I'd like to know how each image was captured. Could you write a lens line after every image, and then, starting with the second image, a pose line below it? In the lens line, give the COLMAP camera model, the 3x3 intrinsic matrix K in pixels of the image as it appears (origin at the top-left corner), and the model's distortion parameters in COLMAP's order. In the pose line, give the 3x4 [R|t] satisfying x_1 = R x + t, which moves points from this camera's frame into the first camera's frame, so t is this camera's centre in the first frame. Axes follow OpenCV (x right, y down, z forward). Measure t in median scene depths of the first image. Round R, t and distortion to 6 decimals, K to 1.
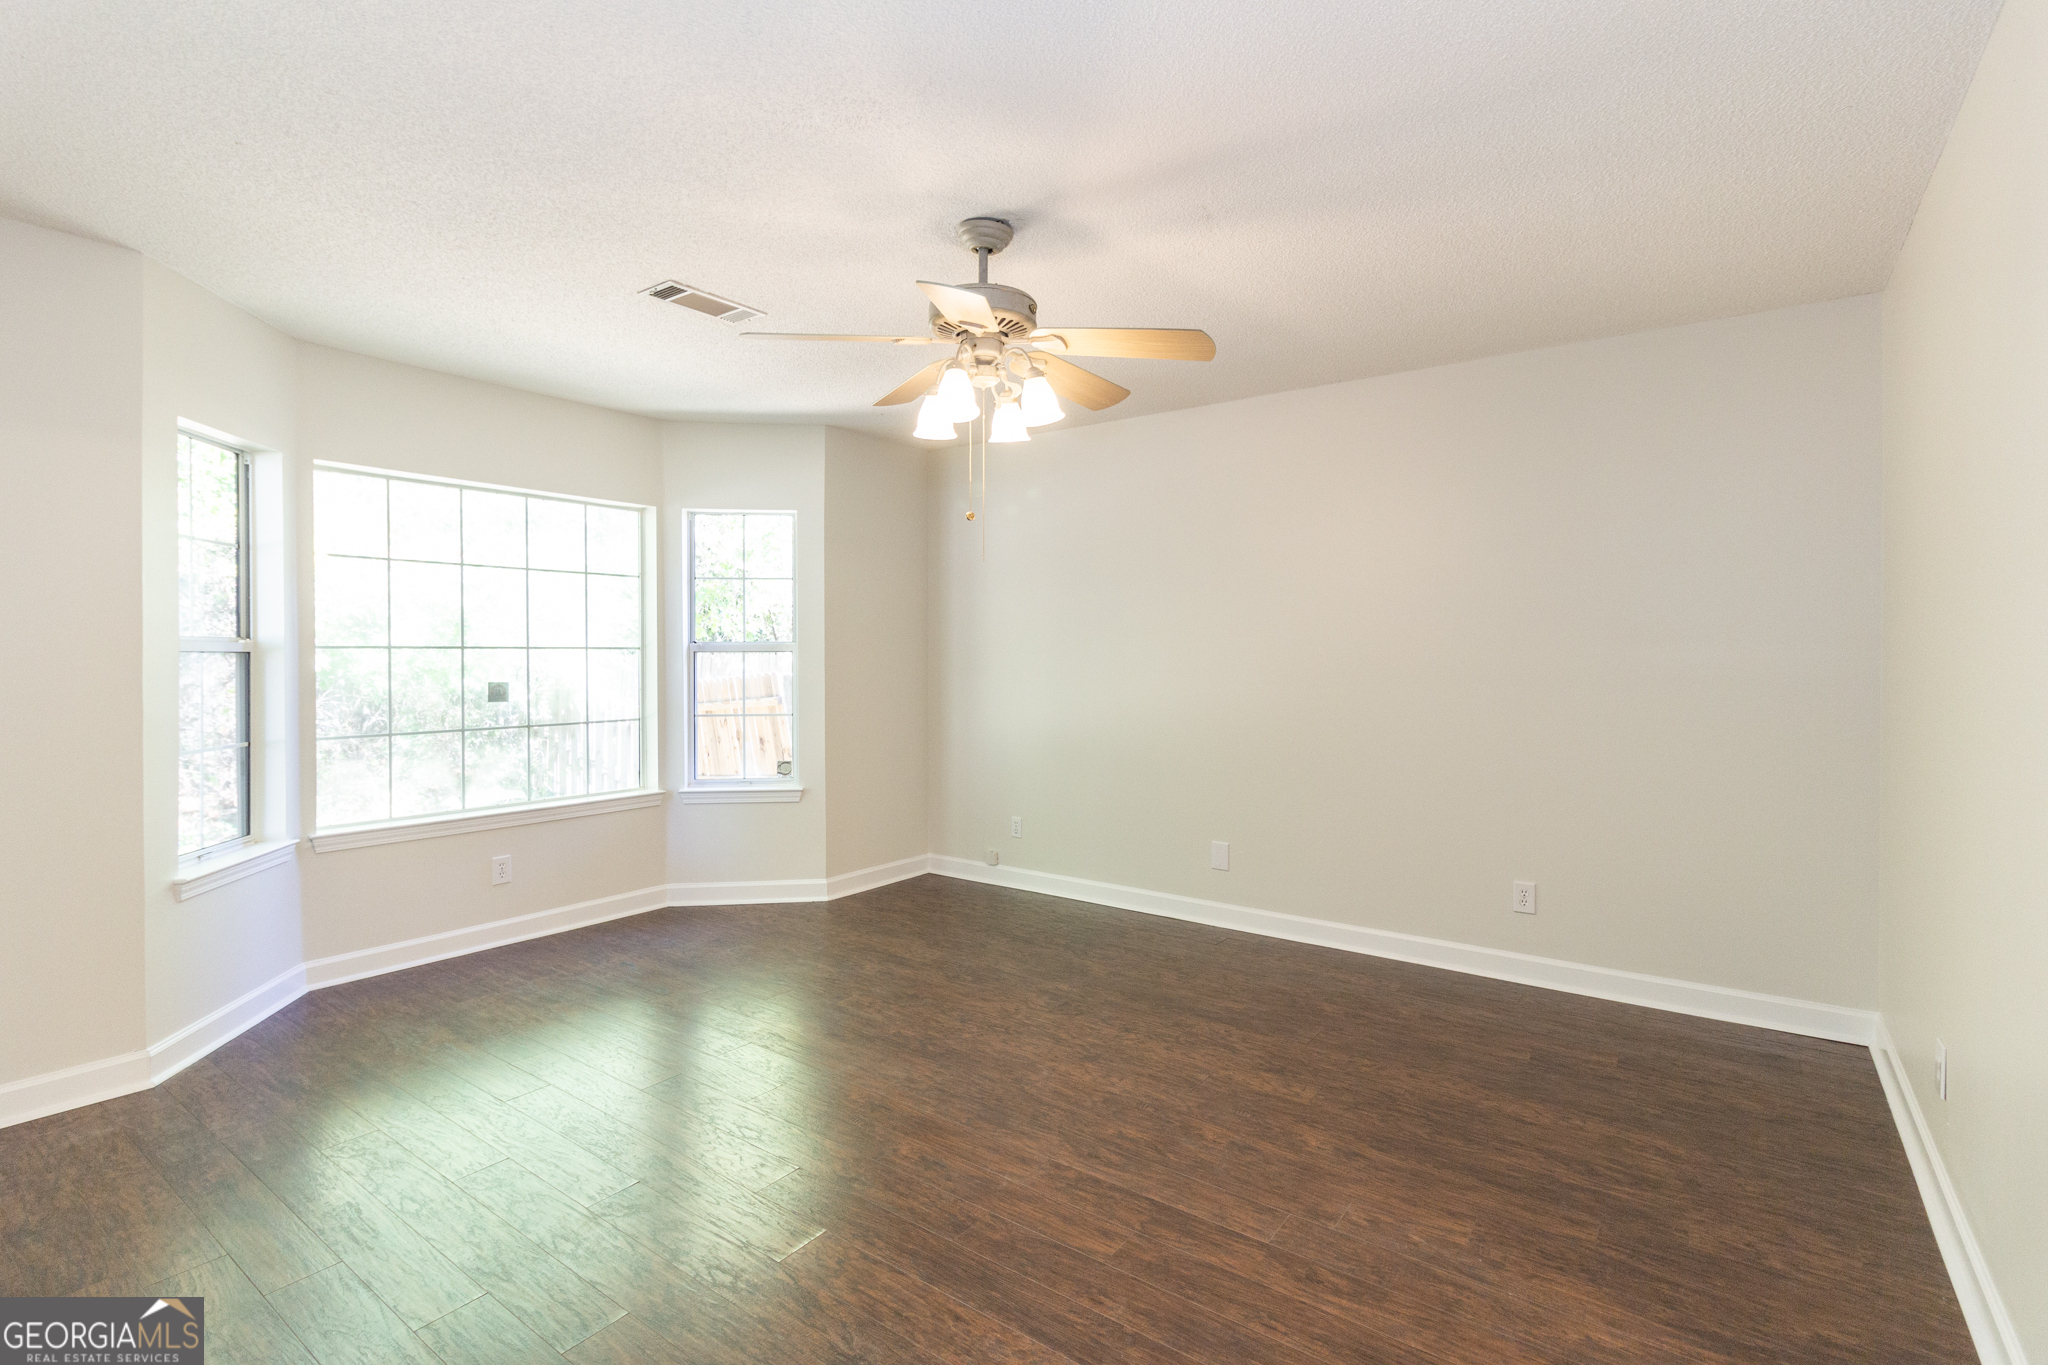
lens RADIAL K [[952.8, 0, 1018.5], [0, 952.8, 658.1], [0, 0, 1]] dist [0.000555, 0.000813]
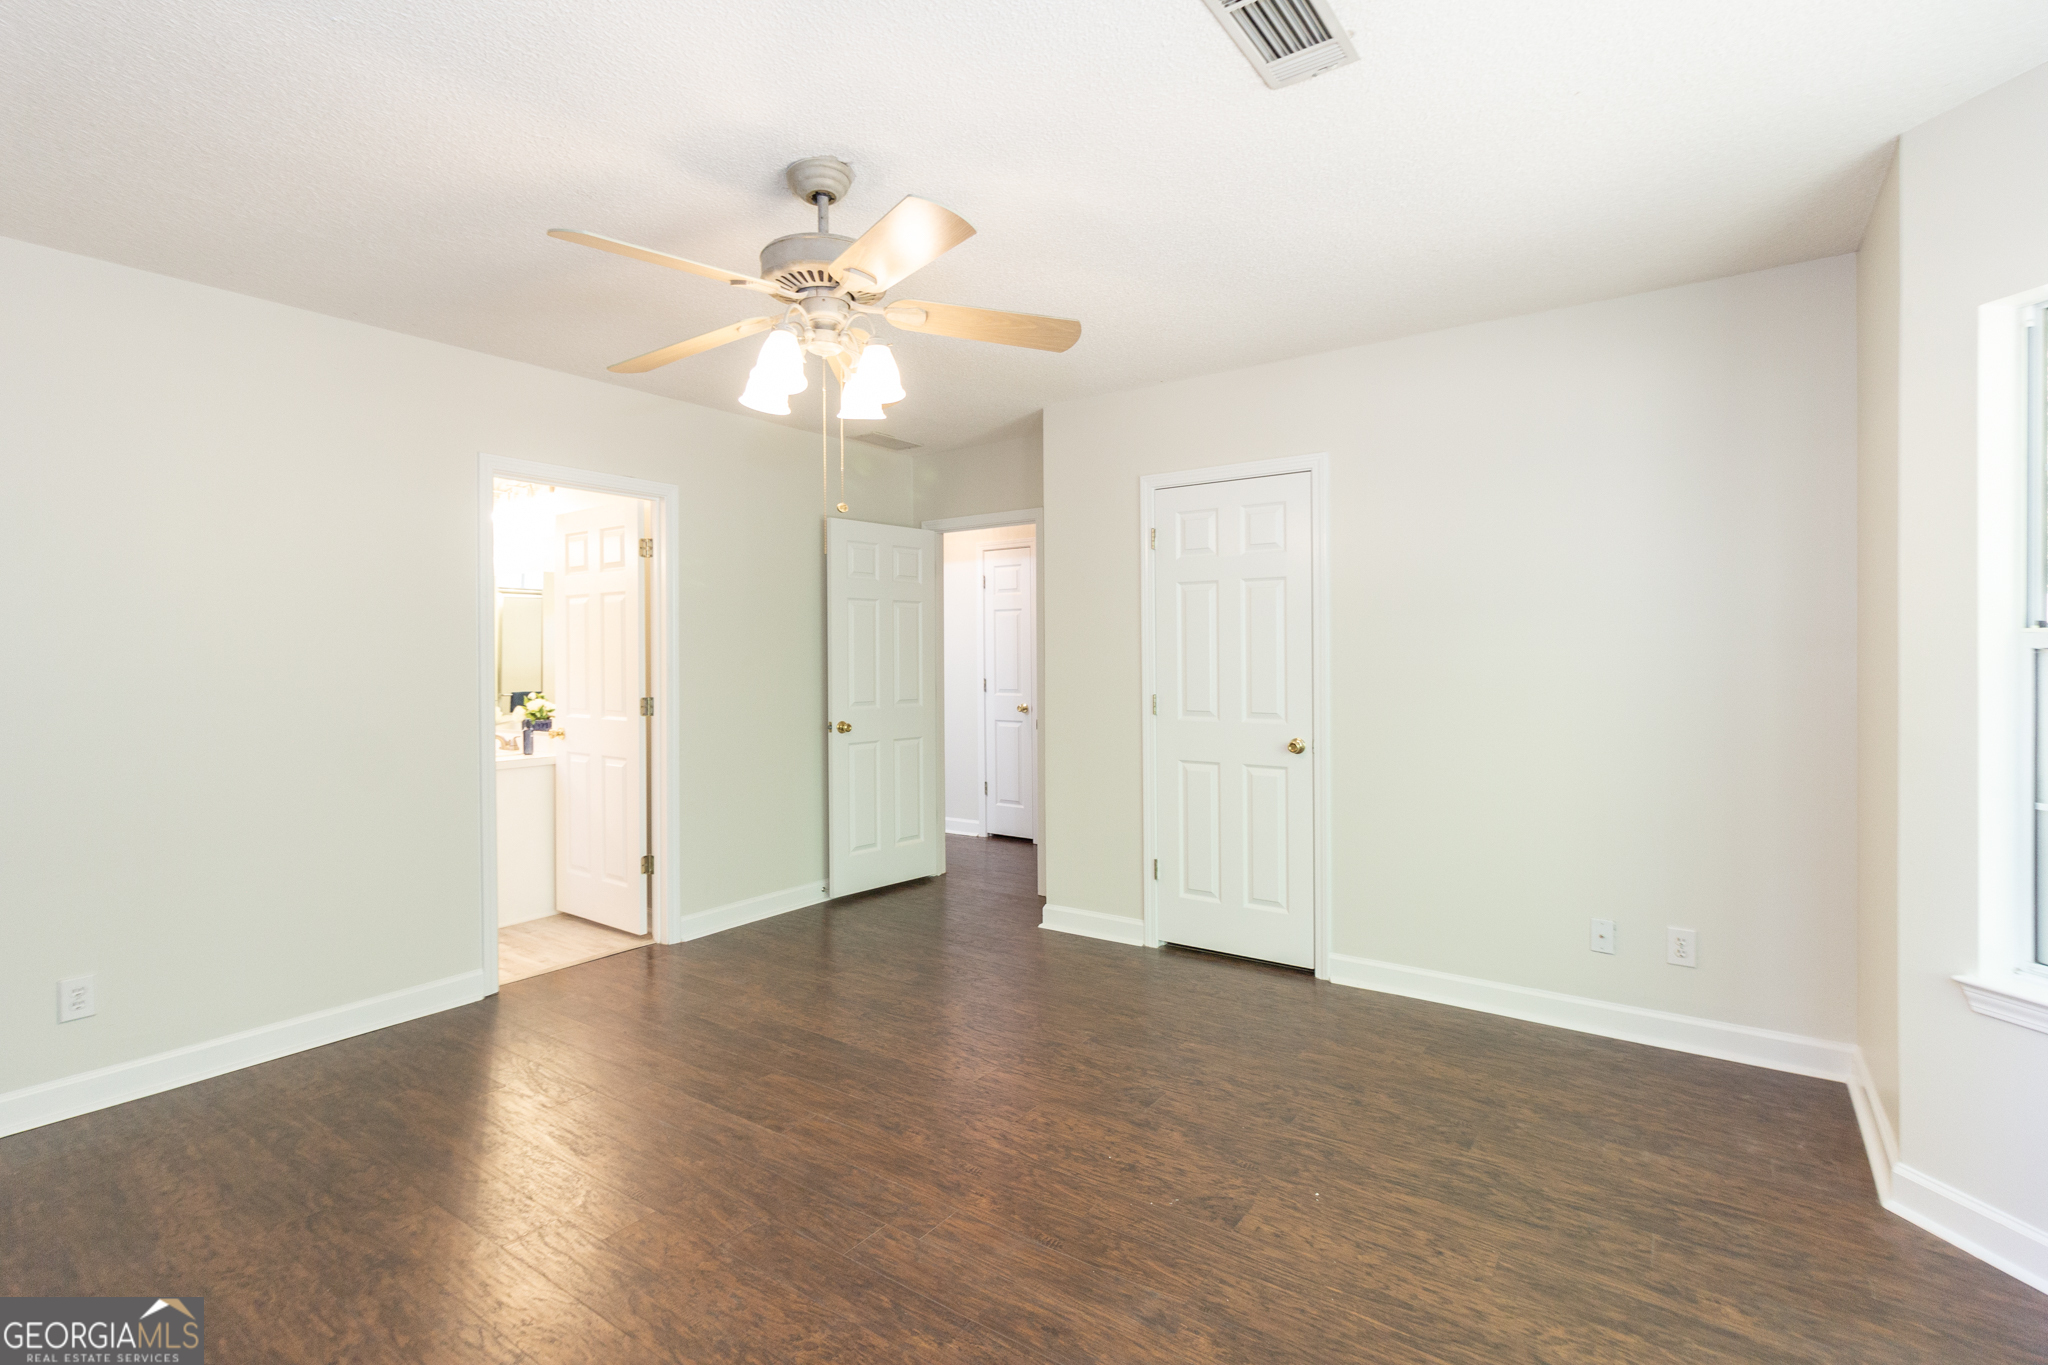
lens RADIAL K [[952.8, 0, 1018.5], [0, 952.8, 658.1], [0, 0, 1]] dist [0.000555, 0.000813]
pose [[-0.999855, 0.006303, -0.015804, -0.195287], [0.006164, 0.999942, 0.008827, -0.012137], [0.015858, 0.008728, -0.999836, 1.842787]]
